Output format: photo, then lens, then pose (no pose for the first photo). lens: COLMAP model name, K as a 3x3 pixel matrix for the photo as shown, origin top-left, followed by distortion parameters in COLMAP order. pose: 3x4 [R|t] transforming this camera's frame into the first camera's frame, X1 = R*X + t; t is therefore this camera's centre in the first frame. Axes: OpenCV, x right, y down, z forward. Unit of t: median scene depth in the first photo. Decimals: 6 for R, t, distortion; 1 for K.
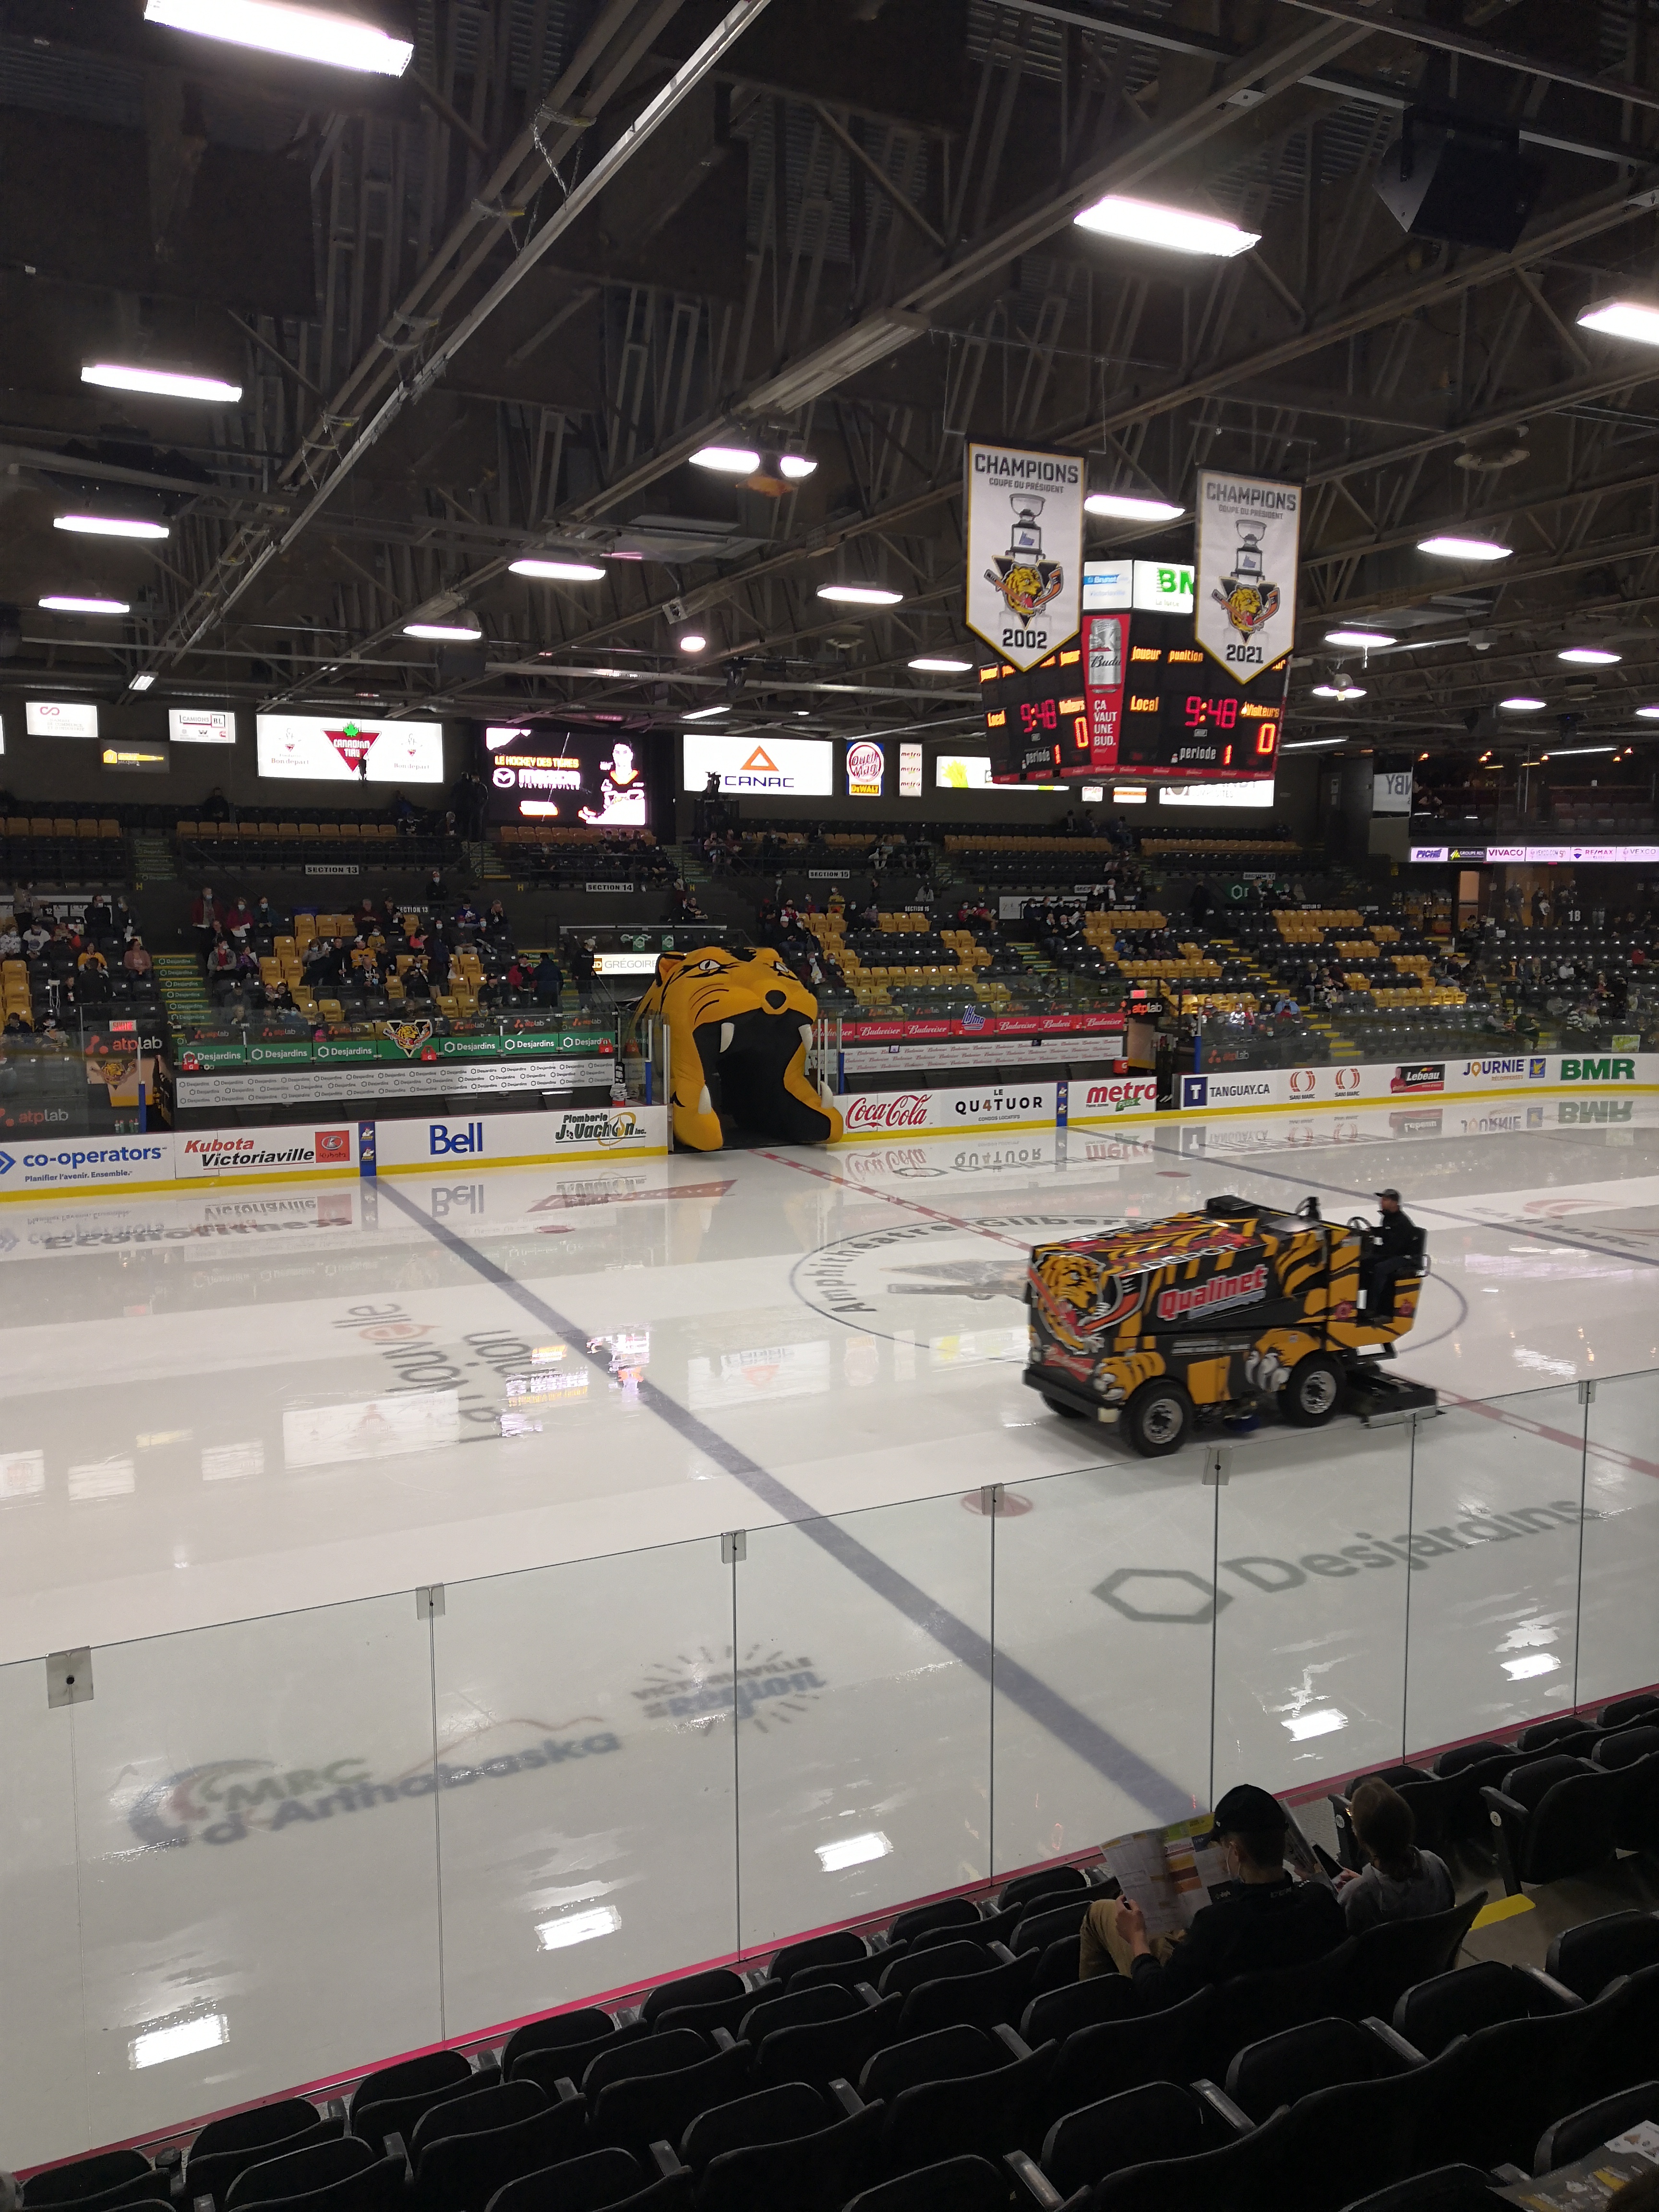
lens RADIAL K [[1640.3, 0, 766.0], [0, 1640.3, 1104.9], [0, 0, 1]] dist [0.002604, 0.001010]
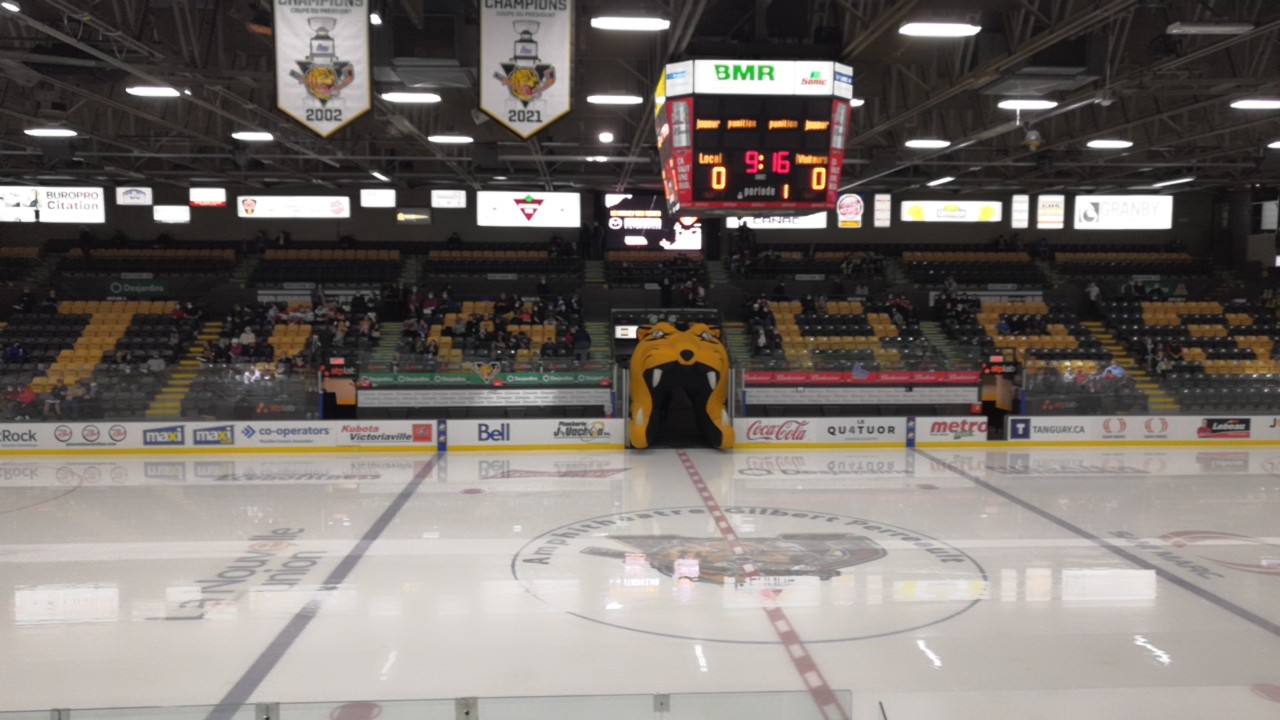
lens RADIAL K [[935.7, 0, 640.0], [0, 935.7, 360.0], [0, 0, 1]] dist [0.051337, -0.079759]
pose [[0.927584, 0.028370, -0.372535, 0.267543], [-0.048388, 0.997837, -0.044493, -0.015819], [0.370467, 0.059297, 0.926951, 0.124697]]
